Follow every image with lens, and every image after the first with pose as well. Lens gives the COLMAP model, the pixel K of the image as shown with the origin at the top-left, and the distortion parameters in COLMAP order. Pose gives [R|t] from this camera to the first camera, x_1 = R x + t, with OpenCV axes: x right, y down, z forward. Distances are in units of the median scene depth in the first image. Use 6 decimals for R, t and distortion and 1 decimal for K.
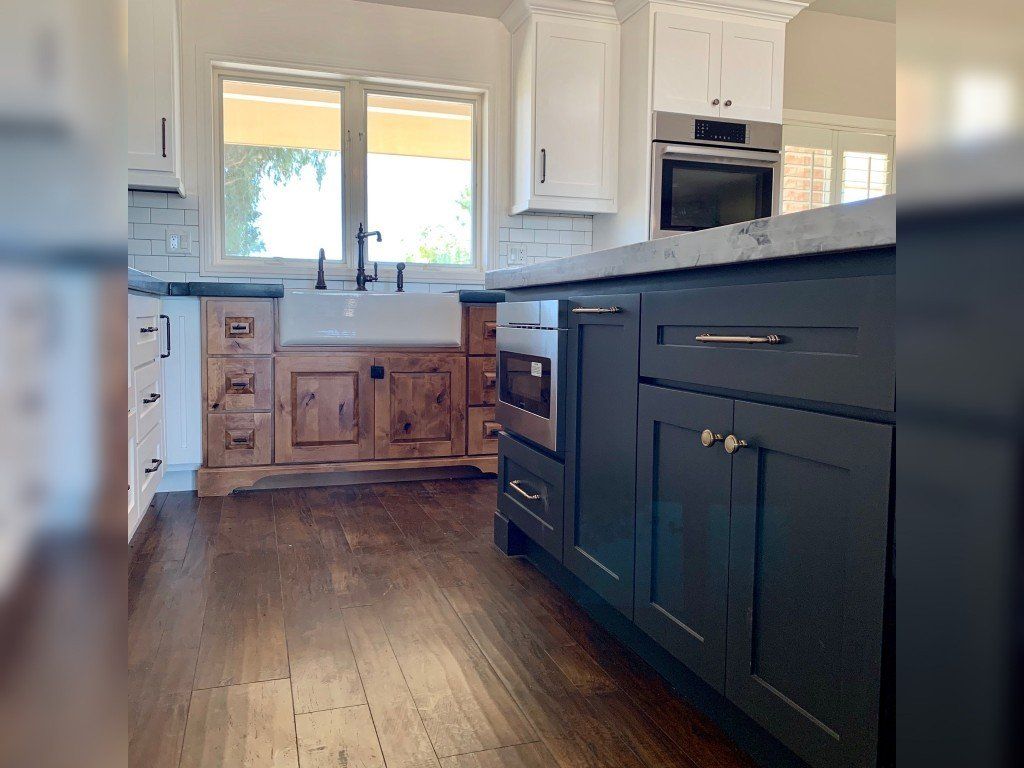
lens RADIAL K [[791.1, 0, 512.0], [0, 791.1, 384.0], [0, 0, 1]] dist [0.012992, 0.008602]
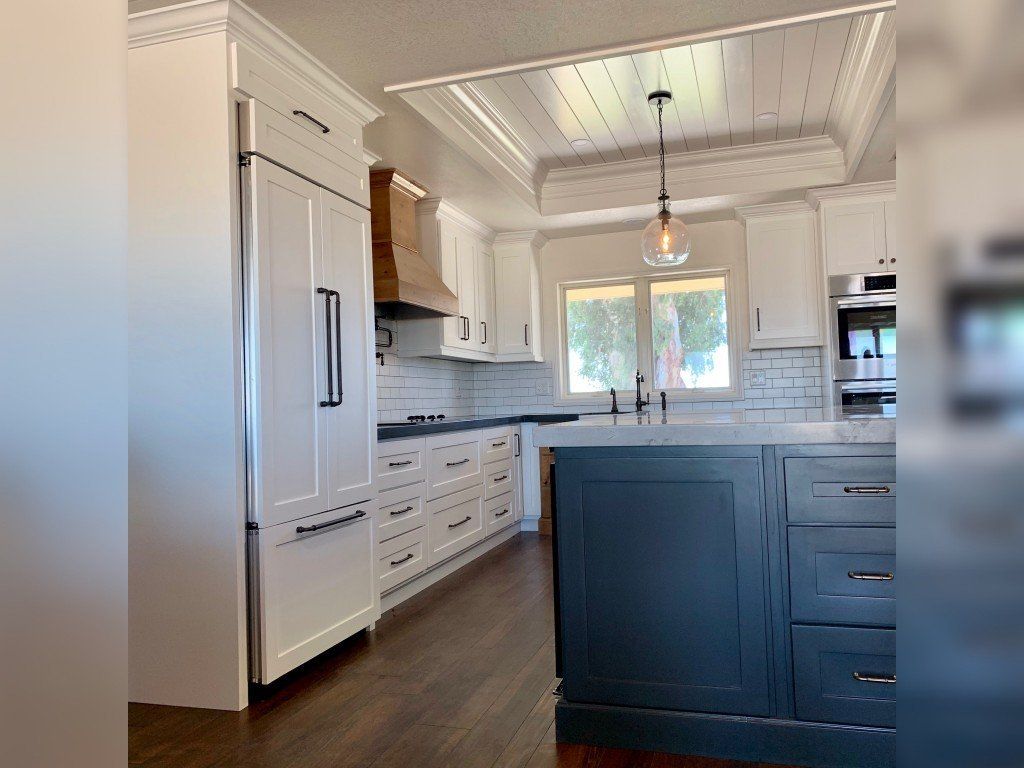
lens RADIAL K [[757.9, 0, 526.7], [0, 757.9, 383.7], [0, 0, 1]] dist [0.118956, -0.169989]
pose [[0.826403, -0.054507, -0.560434, 0.480618], [-0.000579, 0.995221, -0.097648, -0.024364], [0.563078, 0.081021, 0.822422, -0.384505]]
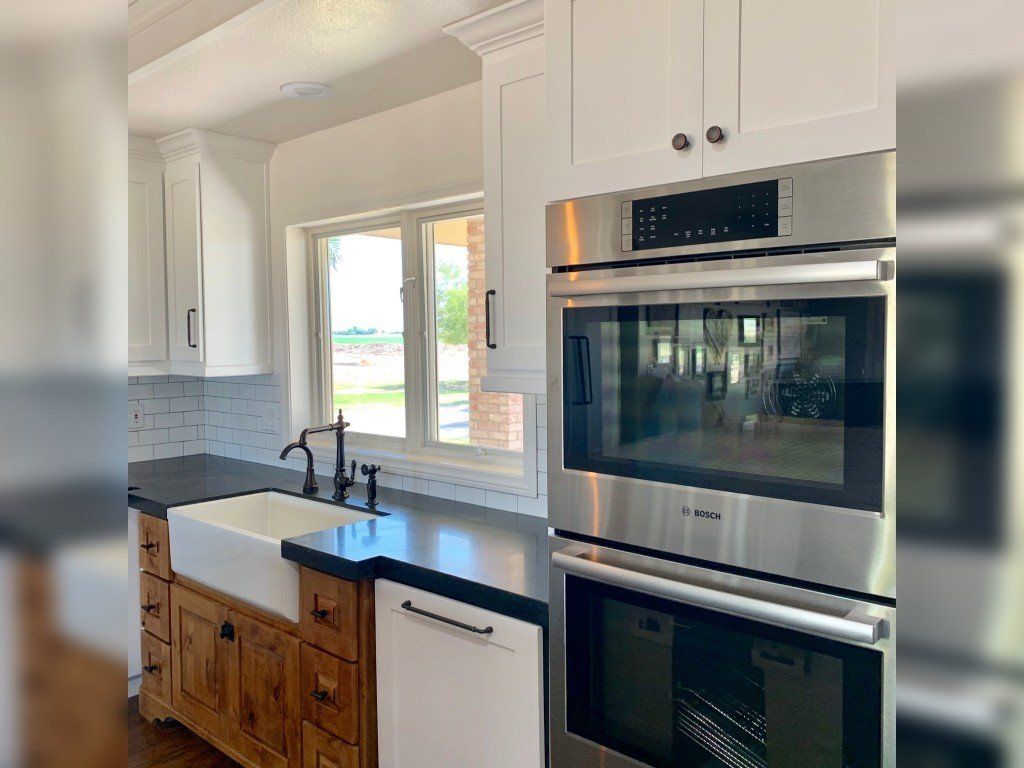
lens RADIAL K [[791.1, 0, 512.0], [0, 791.1, 384.0], [0, 0, 1]] dist [0.012992, 0.008602]
pose [[0.505595, 0.036840, -0.861984, 0.540878], [-0.059968, 0.998172, 0.007486, -0.241689], [0.860684, 0.047907, 0.506880, 0.752378]]
